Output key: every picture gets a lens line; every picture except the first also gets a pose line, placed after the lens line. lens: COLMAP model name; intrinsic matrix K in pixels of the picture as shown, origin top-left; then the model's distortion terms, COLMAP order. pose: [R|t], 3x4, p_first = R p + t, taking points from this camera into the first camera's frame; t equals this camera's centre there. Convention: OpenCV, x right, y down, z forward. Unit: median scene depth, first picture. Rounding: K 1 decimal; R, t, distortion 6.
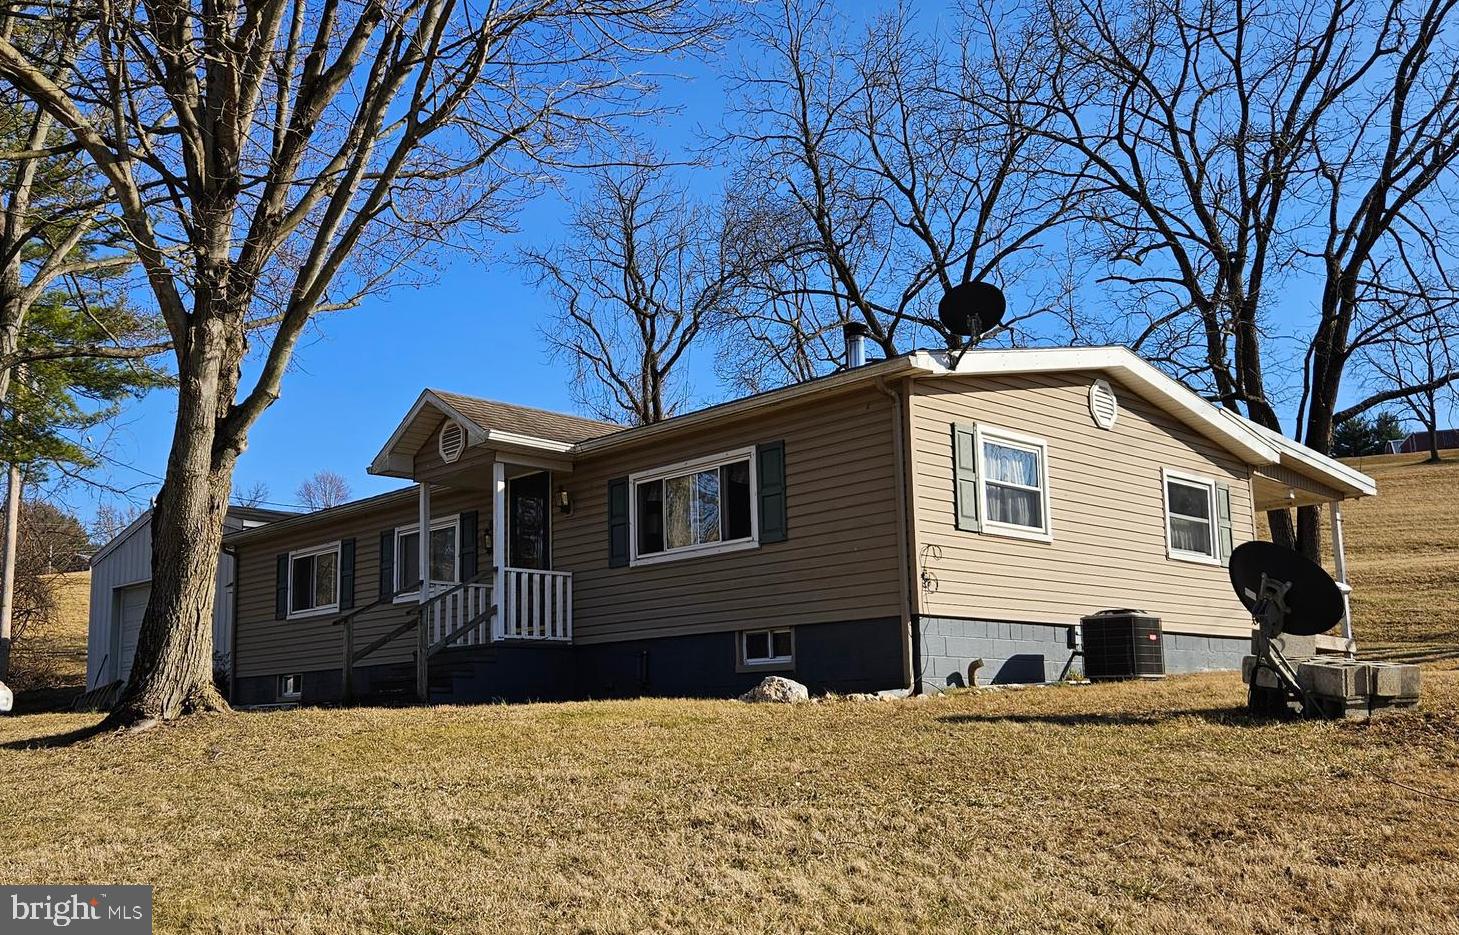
lens RADIAL K [[1340.7, 0, 726.0], [0, 1340.7, 471.9], [0, 0, 1]] dist [0.054607, -0.013648]
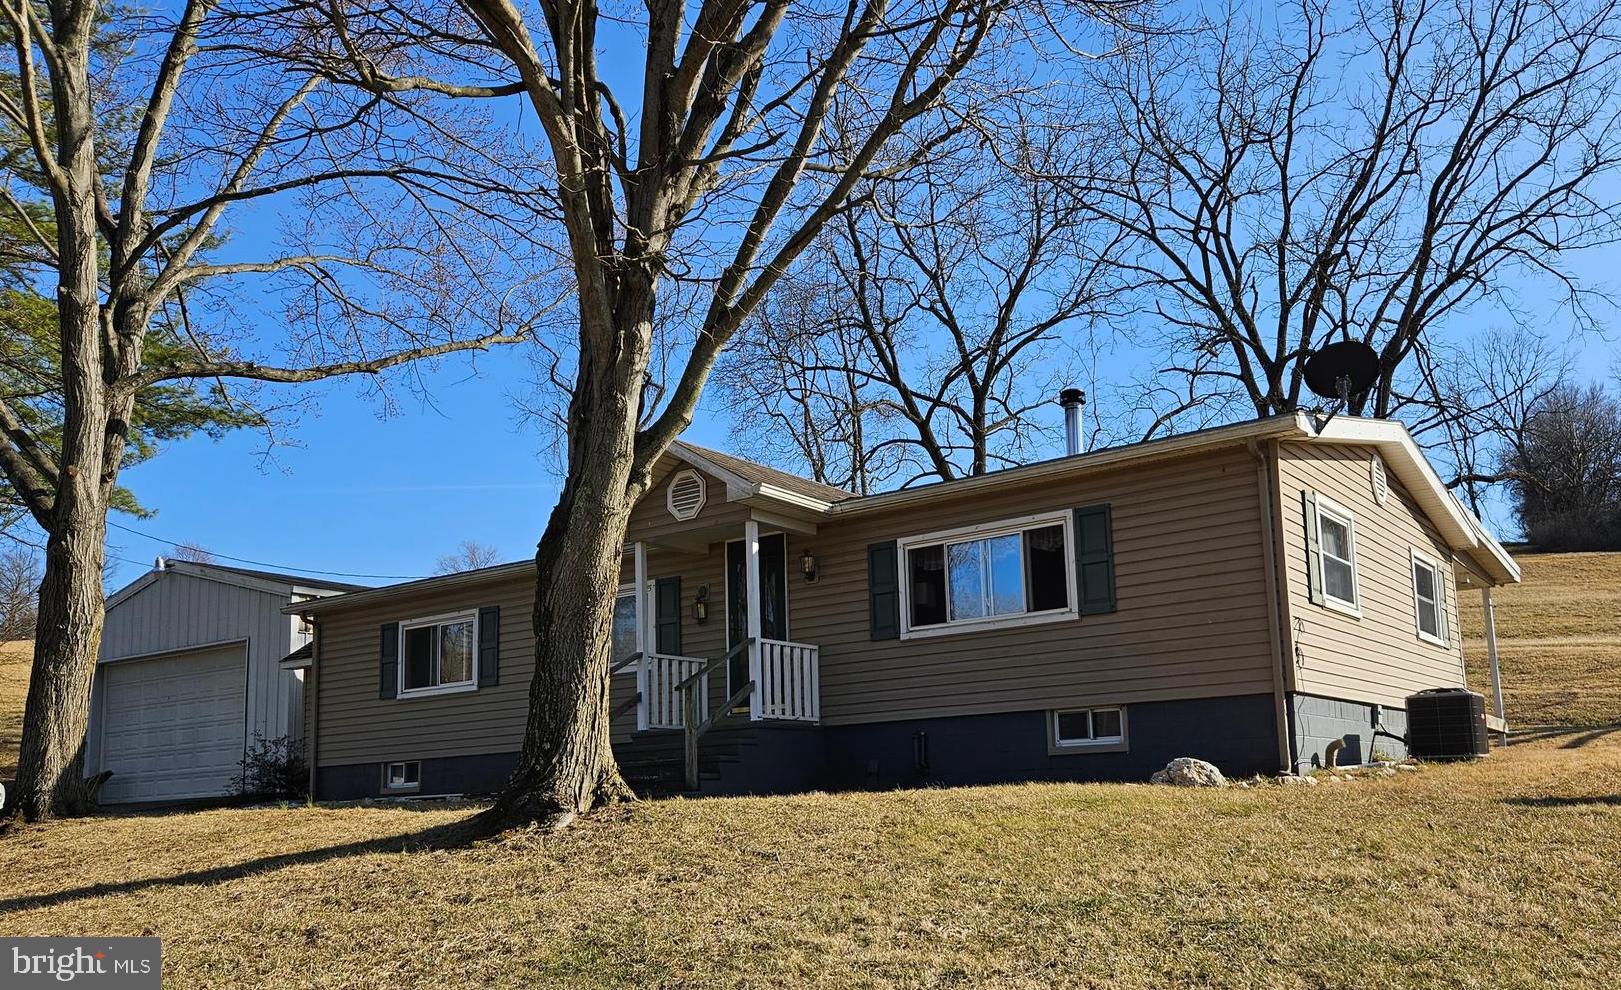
lens RADIAL K [[1306.4, 0, 816.0], [0, 1306.4, 562.6], [0, 0, 1]] dist [0.054414, 0.001110]
pose [[0.975563, 0.025545, 0.218228, -0.331740], [-0.025190, 0.999673, -0.004410, 0.024433], [-0.218269, -0.001195, 0.975888, 0.150505]]
